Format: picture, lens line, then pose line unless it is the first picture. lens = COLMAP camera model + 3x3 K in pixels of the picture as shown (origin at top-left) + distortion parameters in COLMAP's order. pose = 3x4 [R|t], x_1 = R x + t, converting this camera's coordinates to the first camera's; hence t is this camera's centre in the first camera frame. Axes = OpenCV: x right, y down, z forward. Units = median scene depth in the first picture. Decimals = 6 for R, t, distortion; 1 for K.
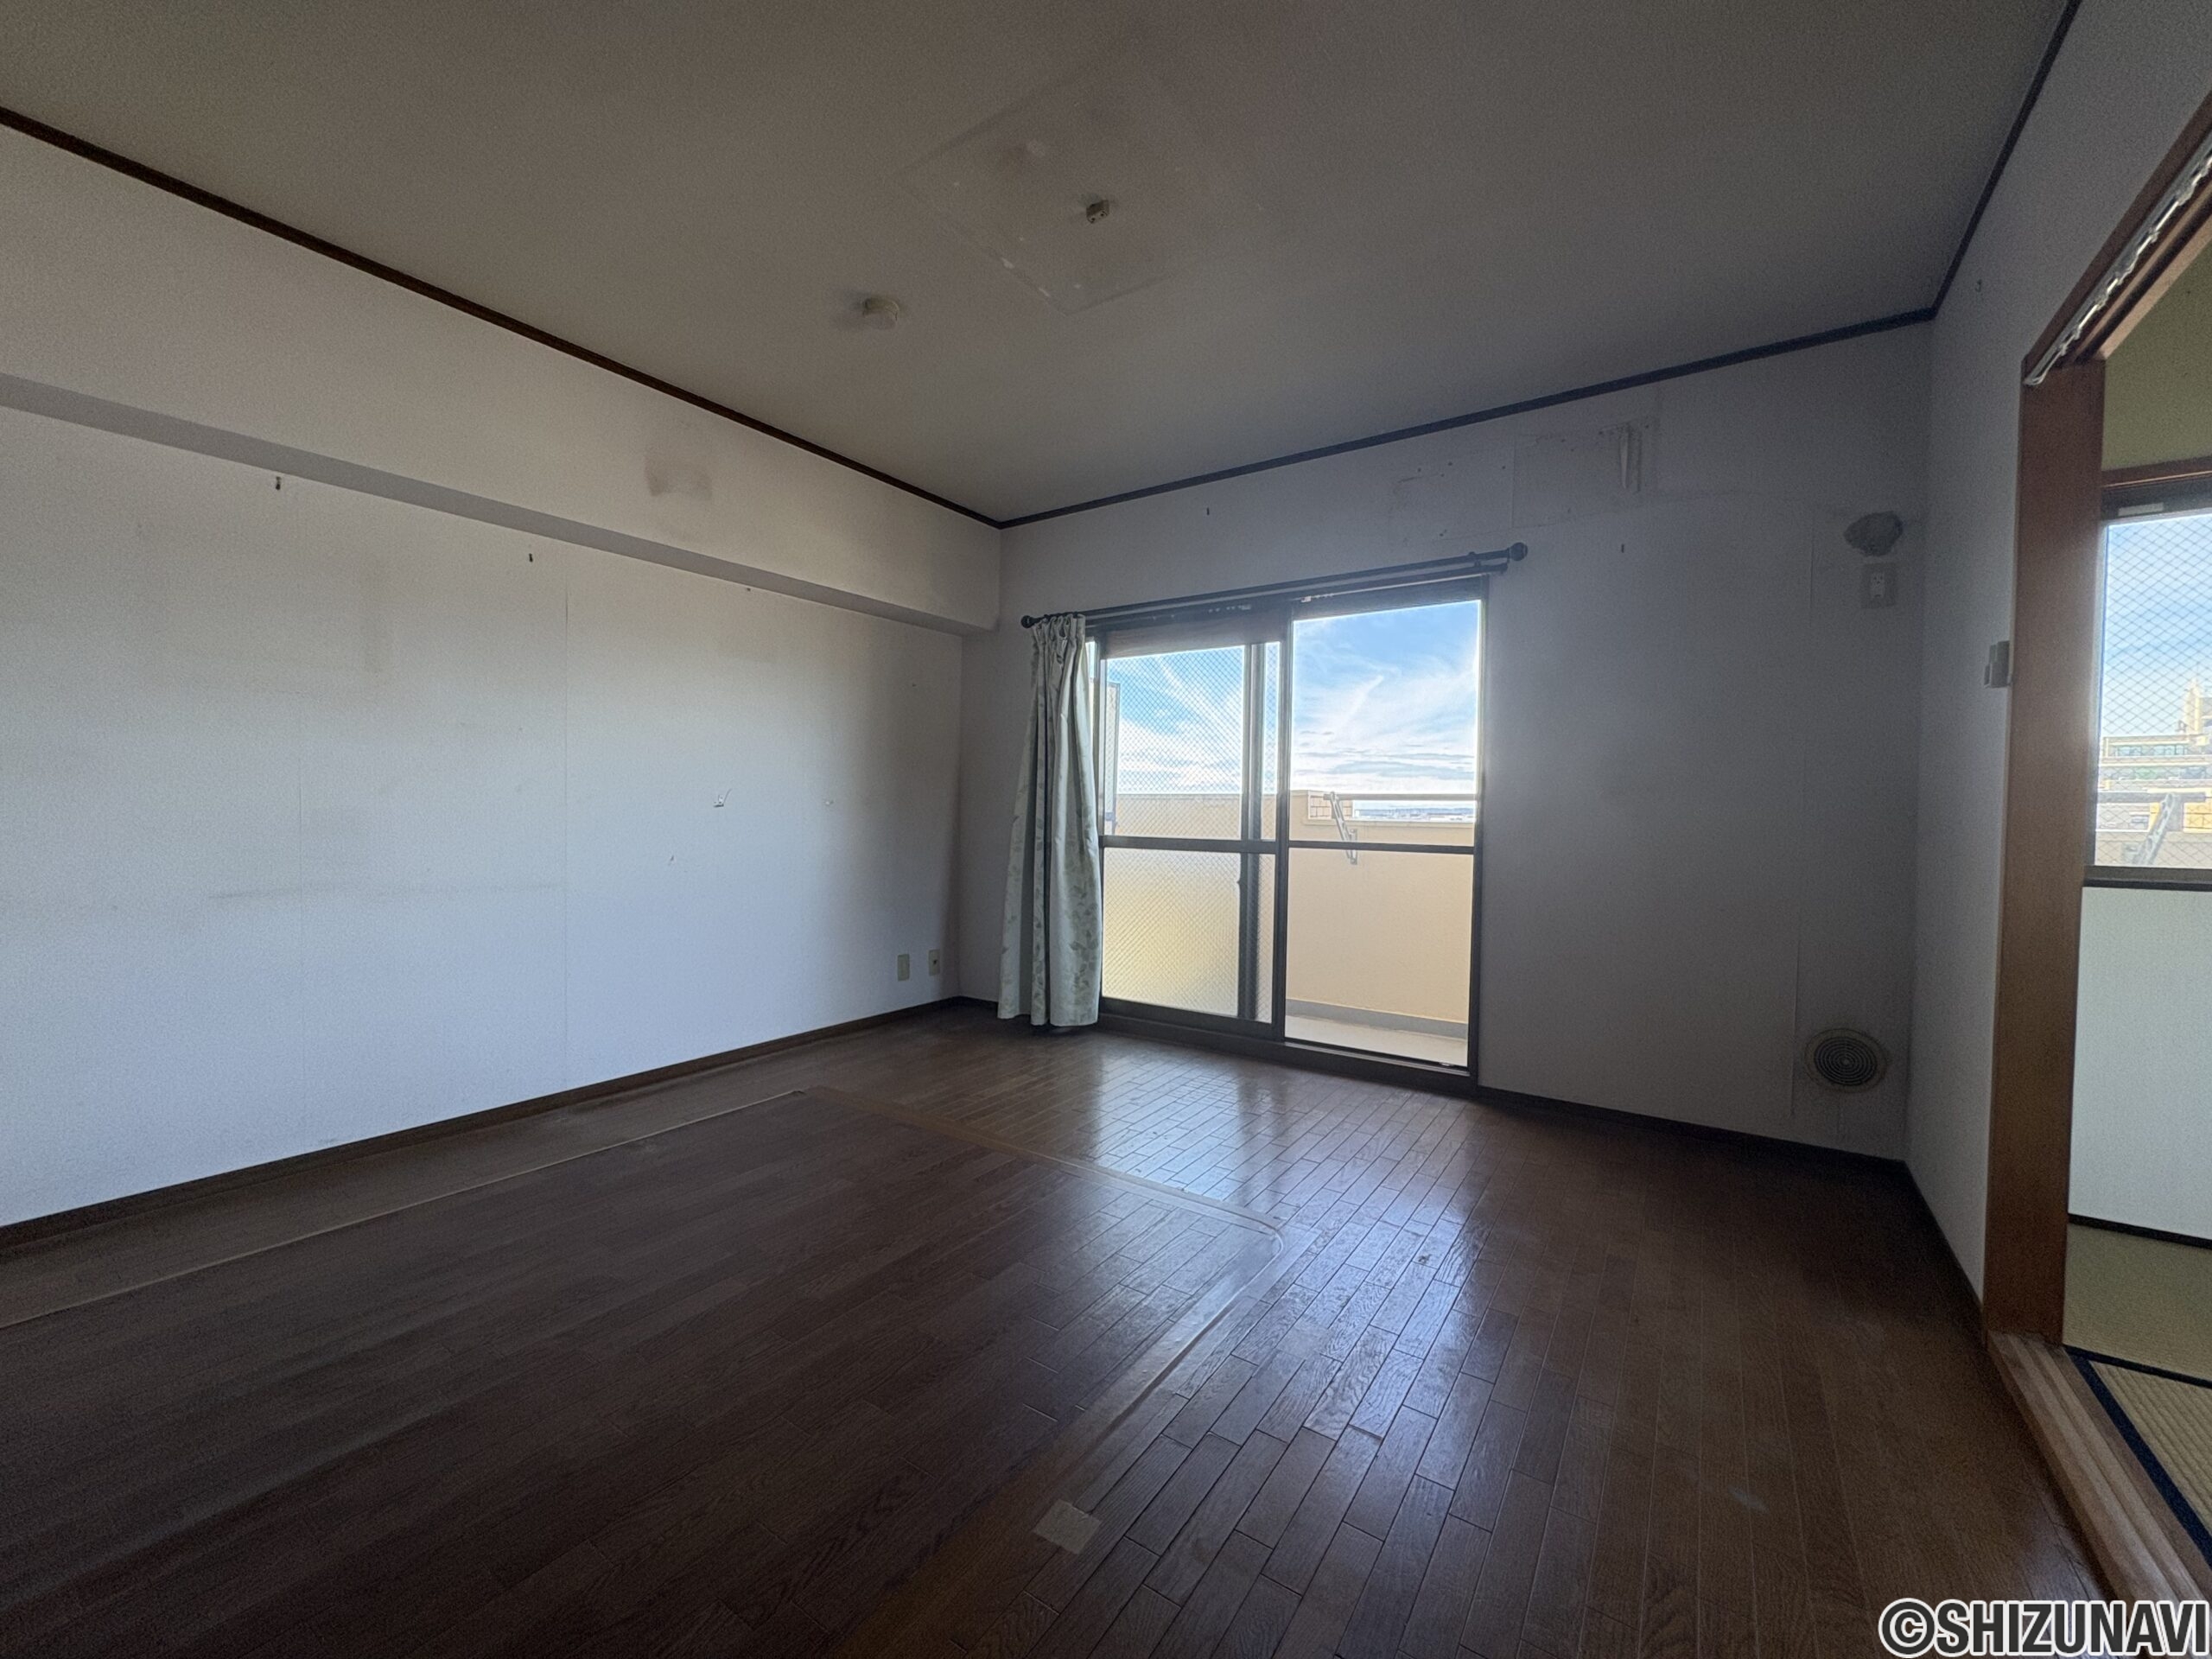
lens RADIAL K [[880.6, 0, 1099.9], [0, 880.6, 821.7], [0, 0, 1]] dist [-0.000500, -0.000491]
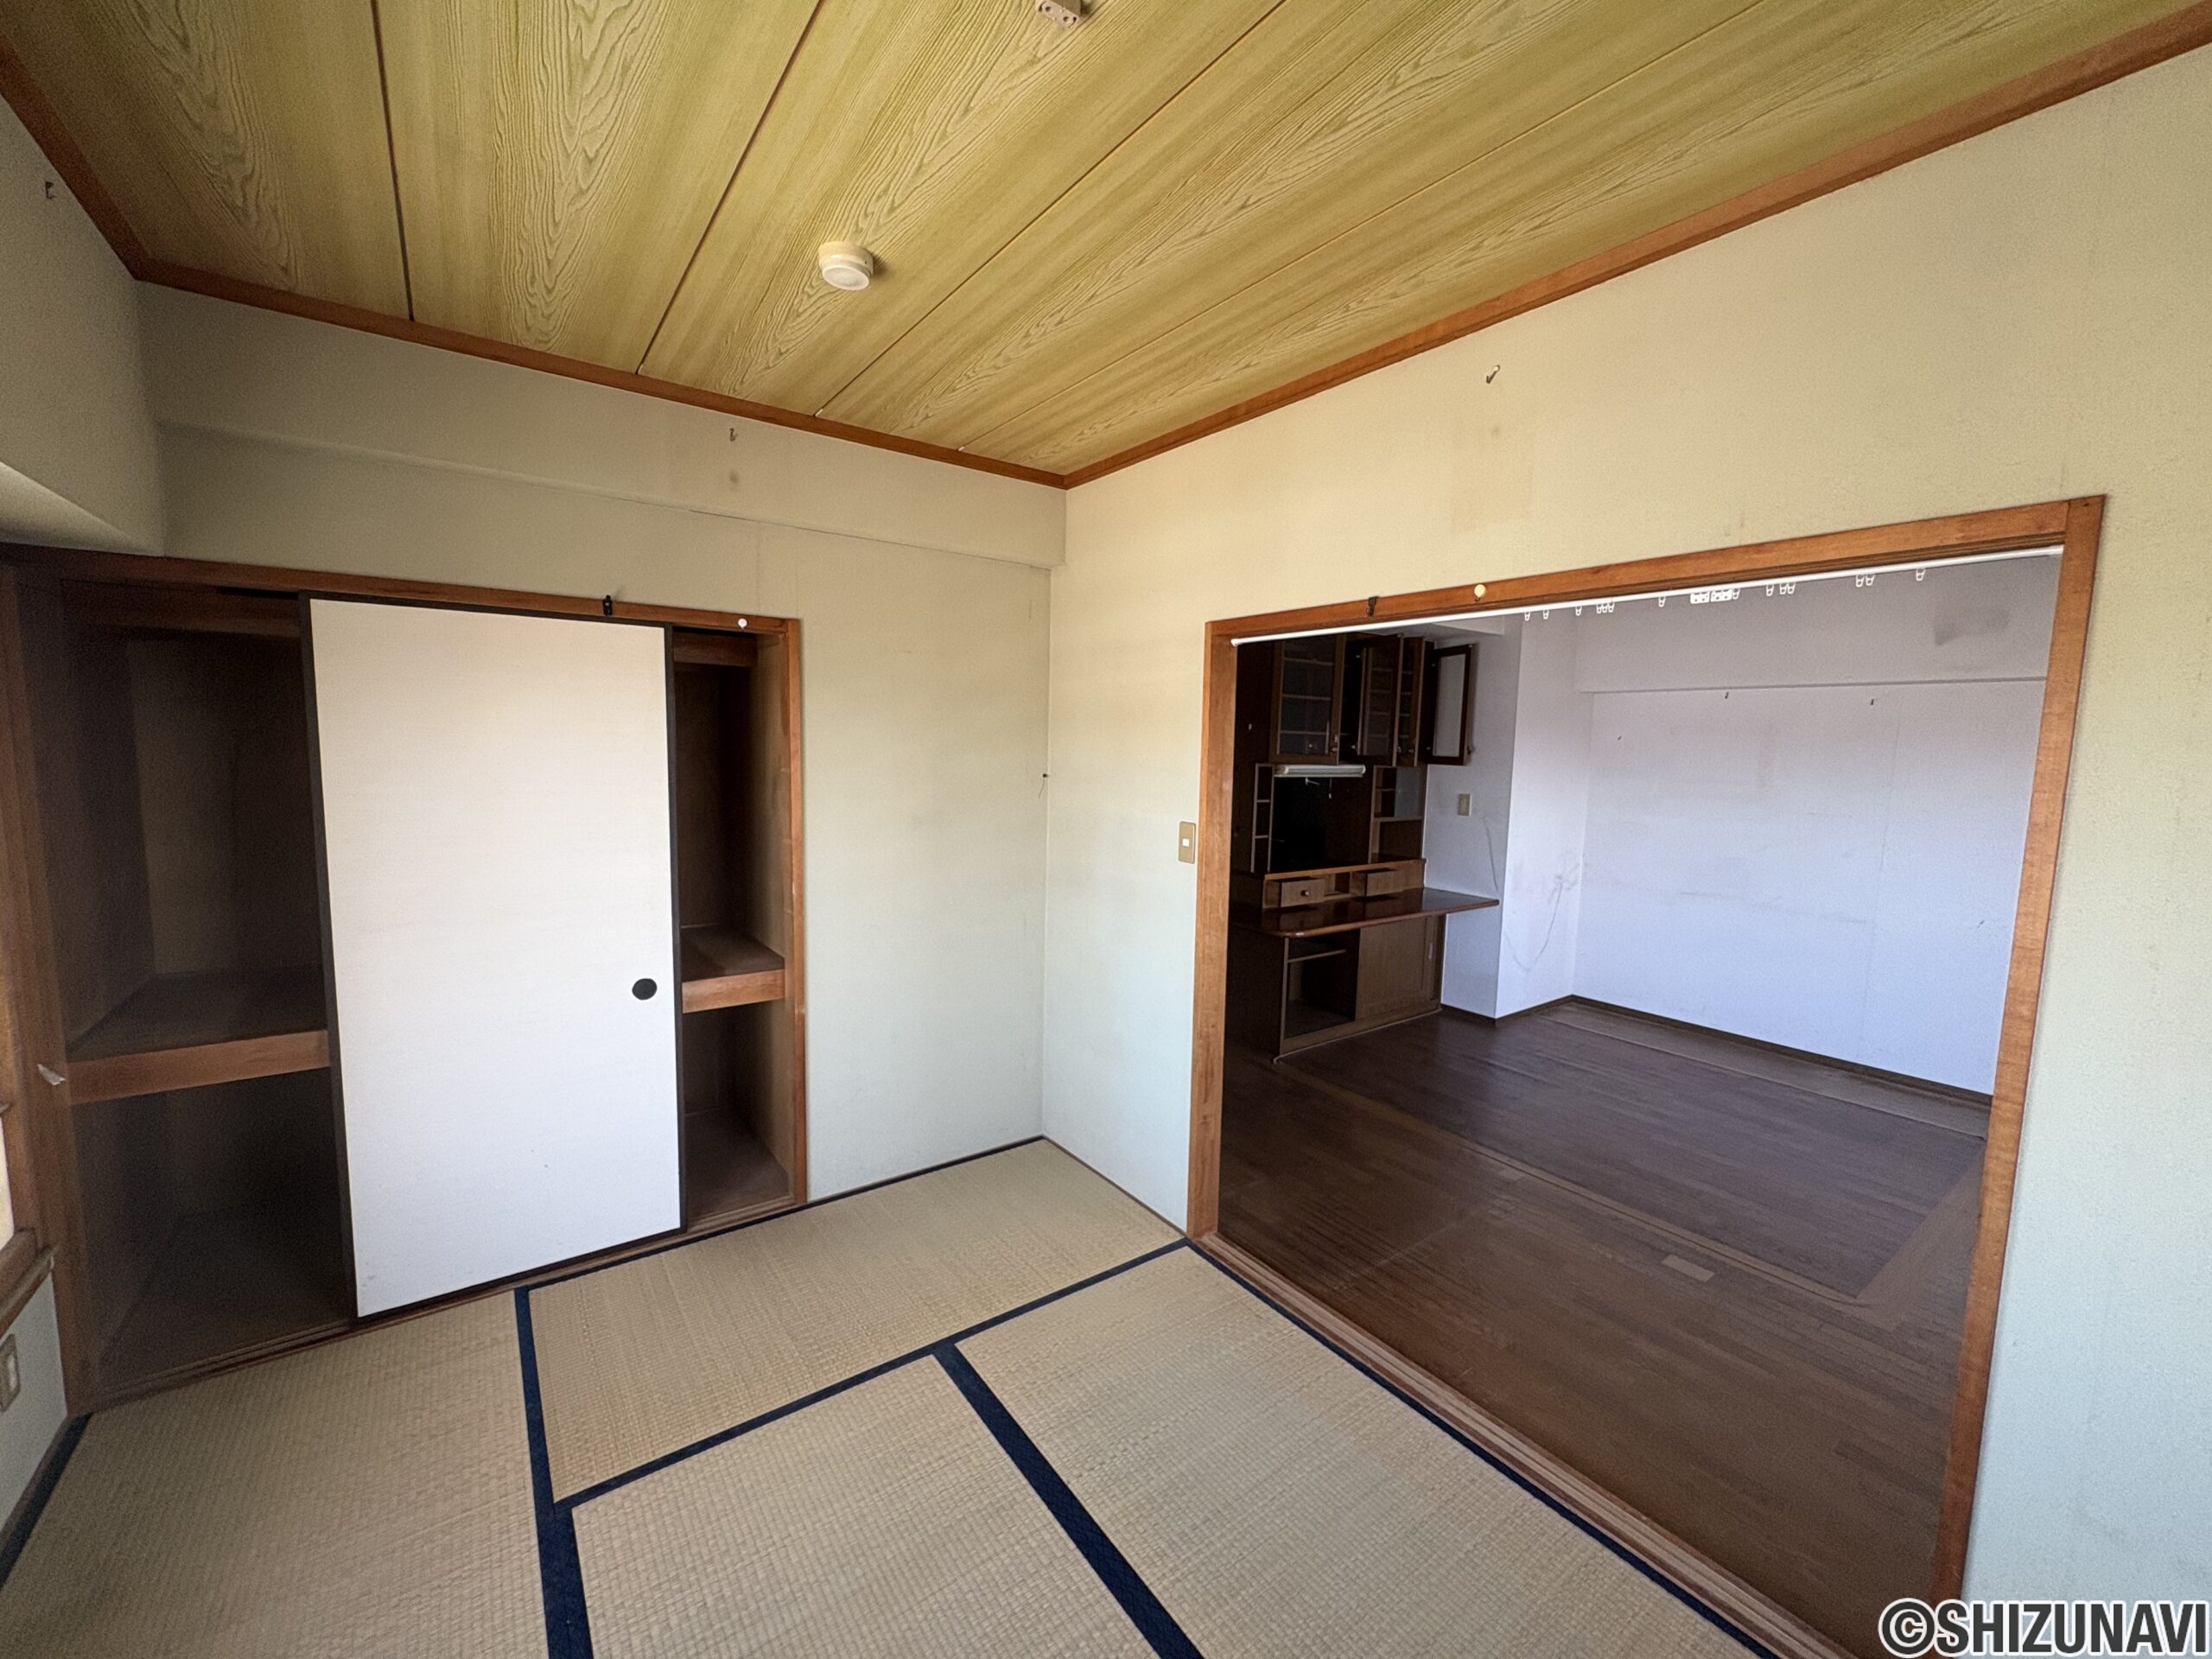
lens RADIAL K [[880.6, 0, 1105.1], [0, 880.6, 828.5], [0, 0, 1]] dist [-0.000500, -0.000491]
pose [[-0.339111, 0.080881, -0.937263, 1.320388], [-0.035712, 0.994472, 0.098739, -0.208328], [0.940068, 0.066955, -0.334348, 0.324918]]
